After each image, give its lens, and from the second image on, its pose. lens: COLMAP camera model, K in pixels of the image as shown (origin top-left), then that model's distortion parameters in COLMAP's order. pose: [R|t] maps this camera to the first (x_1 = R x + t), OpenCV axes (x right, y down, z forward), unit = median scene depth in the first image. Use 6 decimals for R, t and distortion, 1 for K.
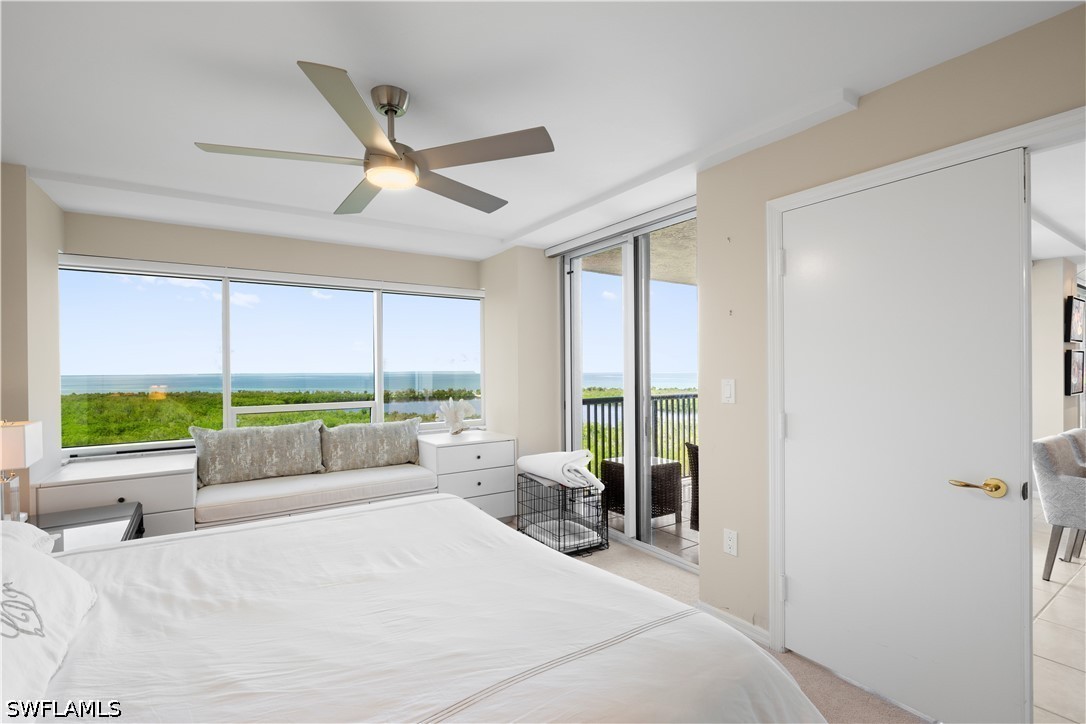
lens RADIAL K [[498.4, 0, 546.8], [0, 498.4, 367.4], [0, 0, 1]] dist [-0.011841, 0.003224]
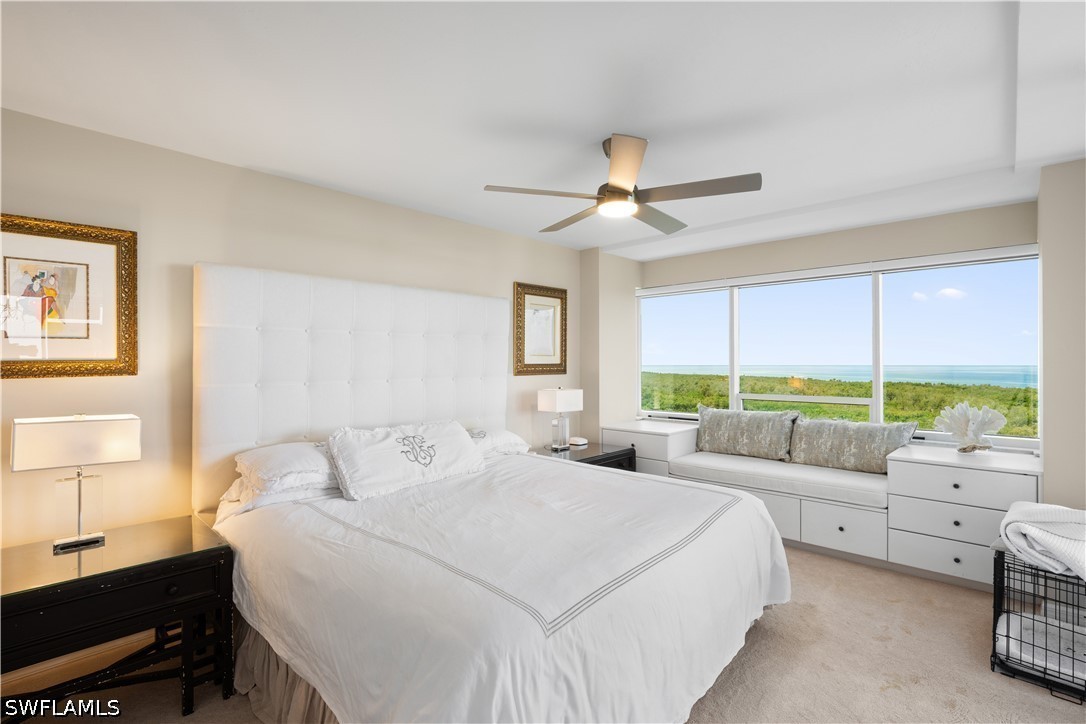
lens RADIAL K [[498.4, 0, 548.3], [0, 498.4, 363.4], [0, 0, 1]] dist [-0.011841, 0.003224]
pose [[0.224088, 0.007967, -0.974536, 0.432848], [0.001734, 0.999962, 0.008573, -0.002509], [0.974567, -0.003611, 0.224066, 0.278926]]
